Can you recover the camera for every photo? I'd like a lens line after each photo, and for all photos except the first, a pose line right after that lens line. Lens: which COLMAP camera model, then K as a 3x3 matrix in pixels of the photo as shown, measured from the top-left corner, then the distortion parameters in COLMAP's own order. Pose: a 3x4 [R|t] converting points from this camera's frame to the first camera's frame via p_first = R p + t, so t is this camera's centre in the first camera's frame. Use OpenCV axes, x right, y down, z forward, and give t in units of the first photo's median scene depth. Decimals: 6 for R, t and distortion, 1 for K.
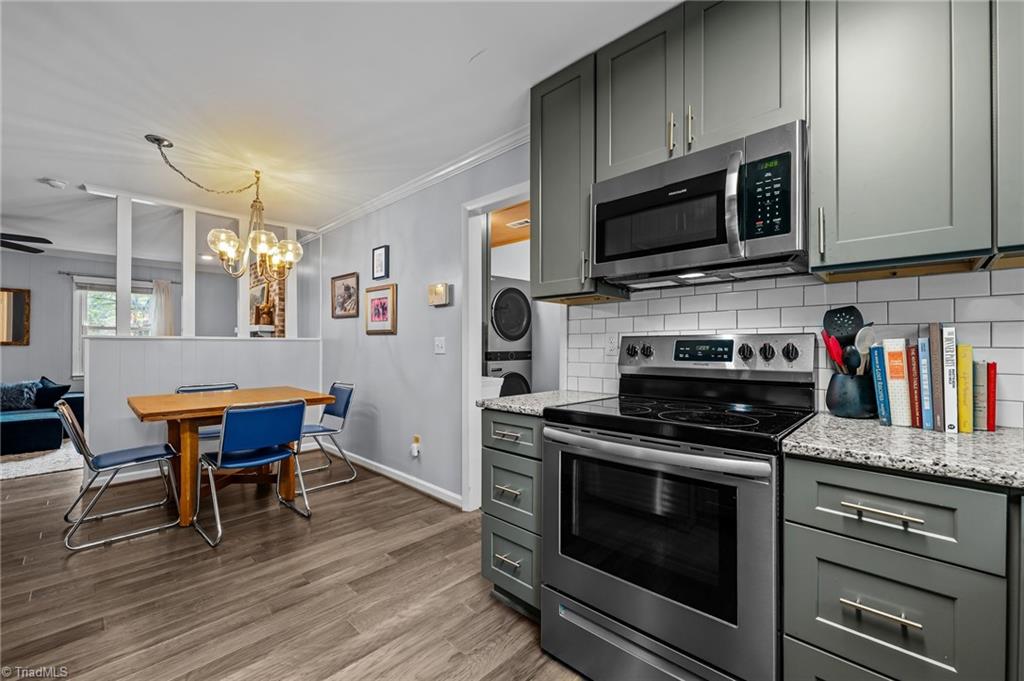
lens RADIAL K [[418.8, 0, 506.3], [0, 418.8, 343.7], [0, 0, 1]] dist [0.001983, -0.000613]
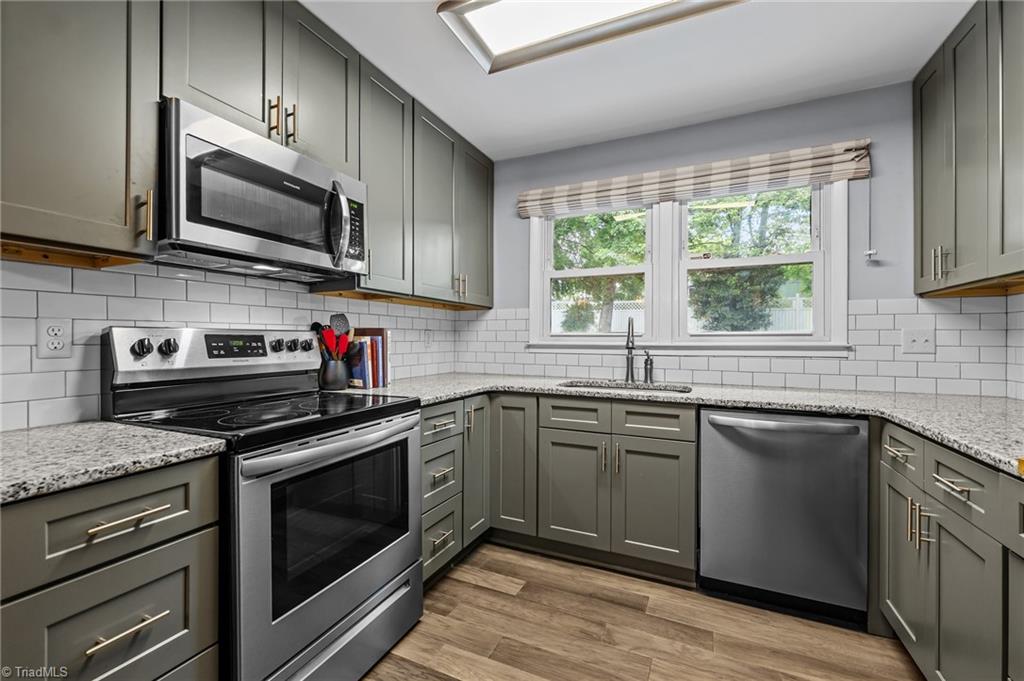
lens RADIAL K [[418.8, 0, 513.2], [0, 418.8, 339.9], [0, 0, 1]] dist [0.001983, -0.000613]
pose [[-0.337022, -0.000345, 0.941497, -0.591826], [-0.006904, 0.999974, -0.002104, 0.000732], [-0.941471, -0.007209, -0.337016, 0.714631]]
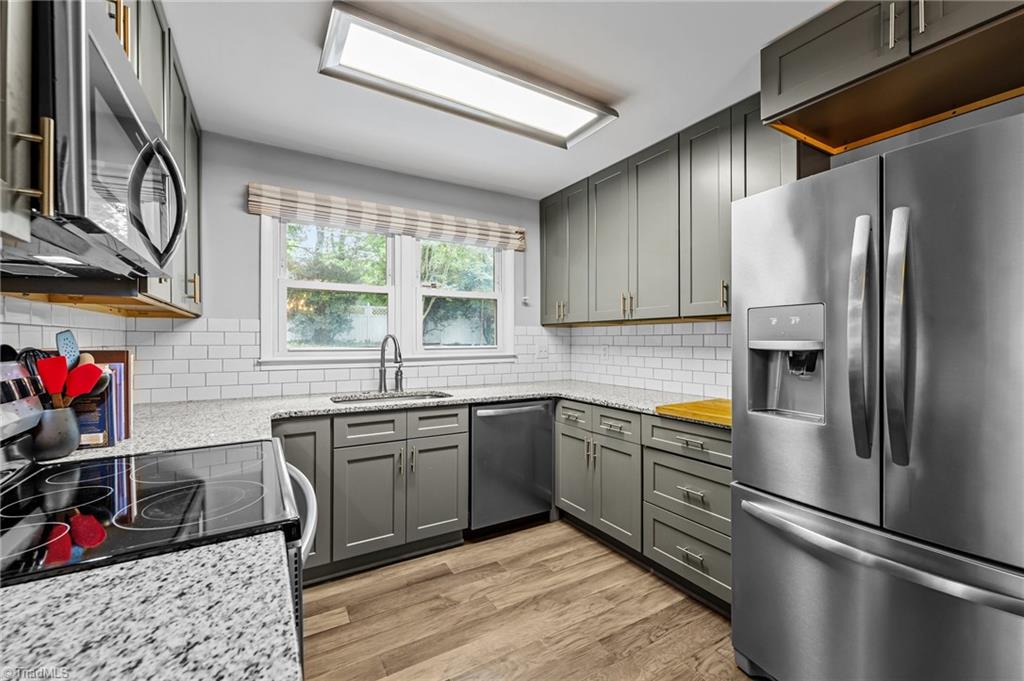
lens RADIAL K [[418.8, 0, 501.9], [0, 418.8, 339.4], [0, 0, 1]] dist [0.001983, -0.000613]
pose [[-0.964060, 0.002777, 0.265670, -0.244759], [0.001150, 0.999980, -0.006276, -0.048411], [-0.265682, -0.005745, -0.964044, 1.241931]]
